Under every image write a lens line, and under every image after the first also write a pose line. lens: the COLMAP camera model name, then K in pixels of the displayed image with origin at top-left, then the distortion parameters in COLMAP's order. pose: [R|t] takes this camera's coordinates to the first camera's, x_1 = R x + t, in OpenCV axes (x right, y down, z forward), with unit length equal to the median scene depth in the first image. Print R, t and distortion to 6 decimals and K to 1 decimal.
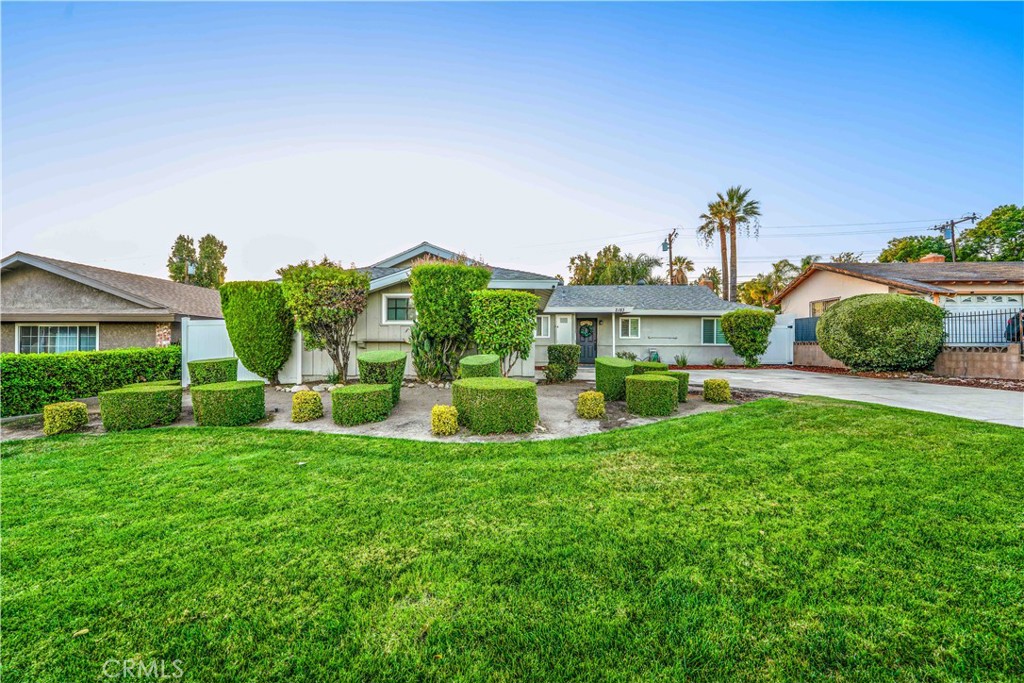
lens RADIAL K [[417.5, 0, 508.5], [0, 417.5, 340.9], [0, 0, 1]] dist [-0.002111, -0.000359]
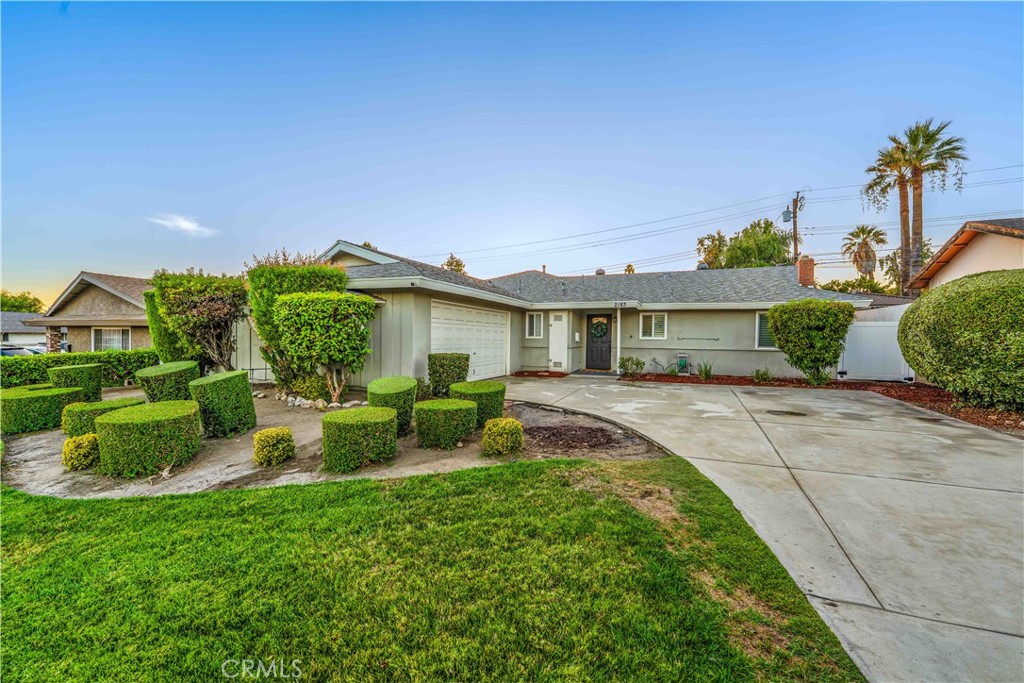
lens RADIAL K [[417.5, 0, 508.5], [0, 417.5, 340.9], [0, 0, 1]] dist [-0.002111, -0.000359]
pose [[0.934636, 0.010251, -0.355459, 0.139487], [-0.002243, 0.999734, 0.022934, -0.009147], [0.355599, -0.020637, 0.934411, 0.072459]]
